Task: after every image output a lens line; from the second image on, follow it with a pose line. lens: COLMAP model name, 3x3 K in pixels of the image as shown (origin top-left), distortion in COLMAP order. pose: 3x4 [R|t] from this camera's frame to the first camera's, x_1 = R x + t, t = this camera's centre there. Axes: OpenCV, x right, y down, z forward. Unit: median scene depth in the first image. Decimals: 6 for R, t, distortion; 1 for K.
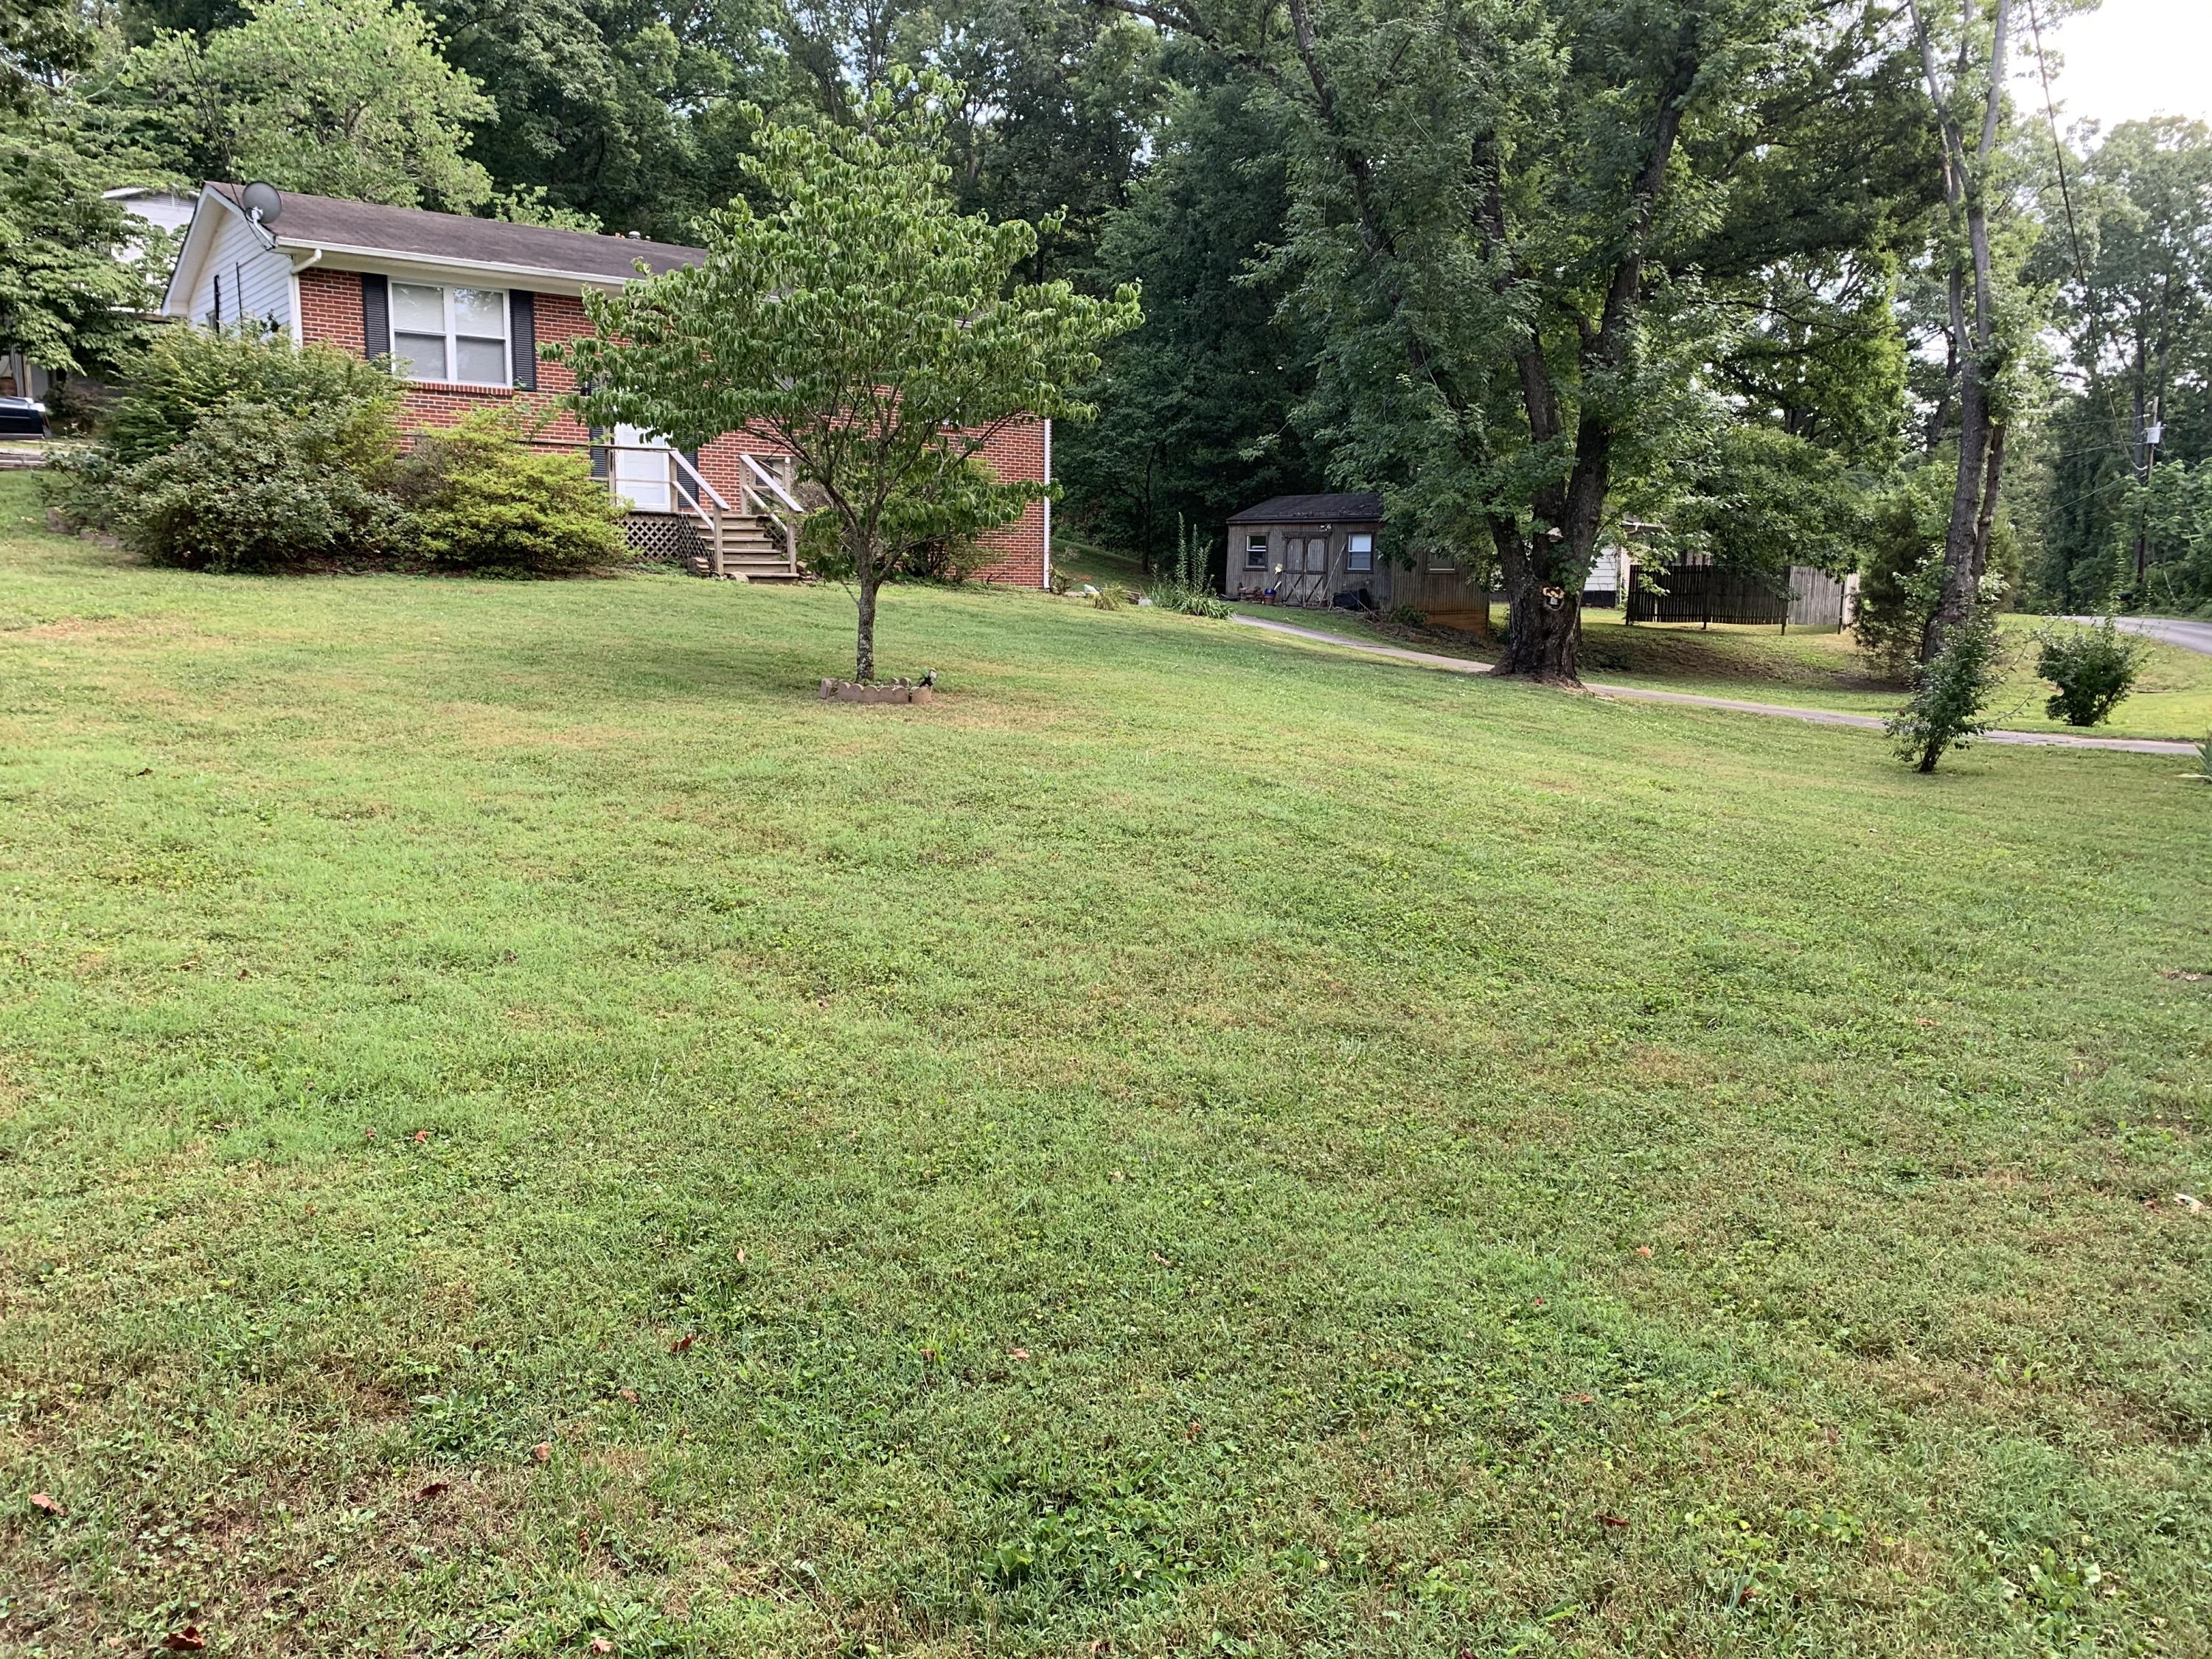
lens RADIAL K [[1695.6, 0, 1104.3], [0, 1695.6, 831.1], [0, 0, 1]] dist [0.045056, -0.075424]
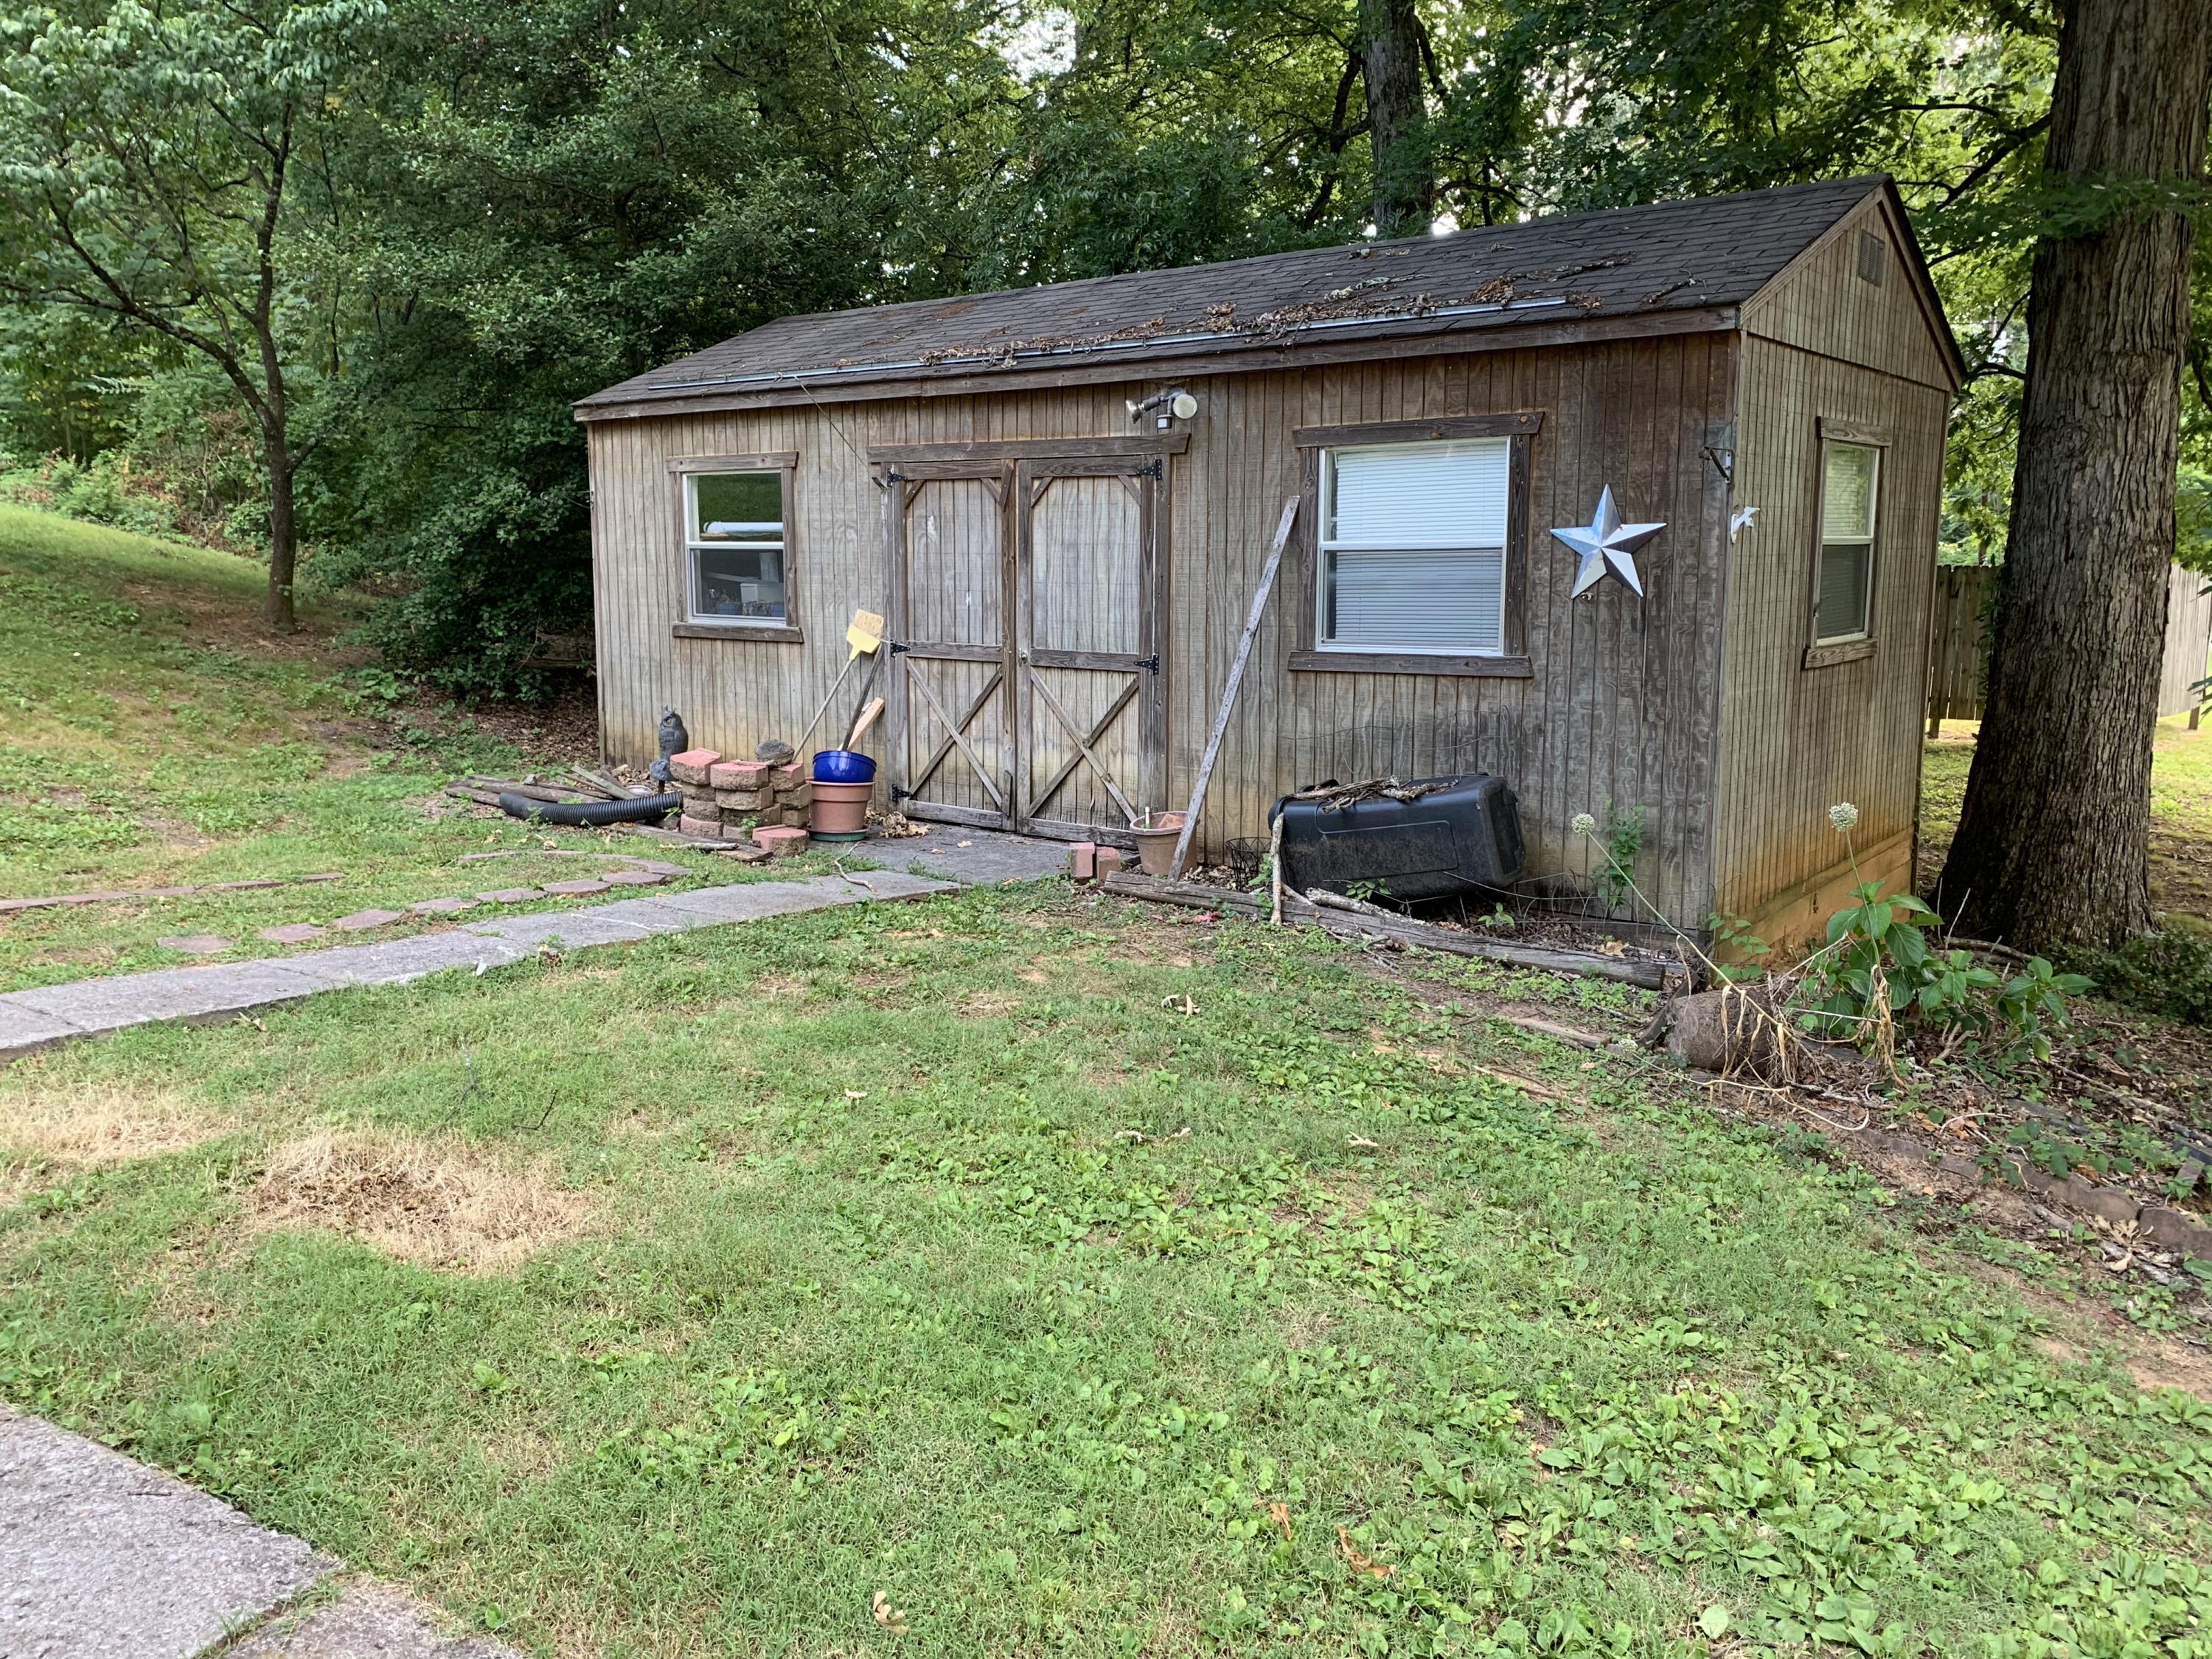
lens RADIAL K [[1695.6, 0, 1108.5], [0, 1695.6, 828.1], [0, 0, 1]] dist [0.045056, -0.075424]
pose [[0.934843, -0.050092, 0.351509, 0.058155], [0.053152, 0.998586, 0.000945, -0.130127], [-0.351059, 0.017800, 0.936184, 0.801906]]
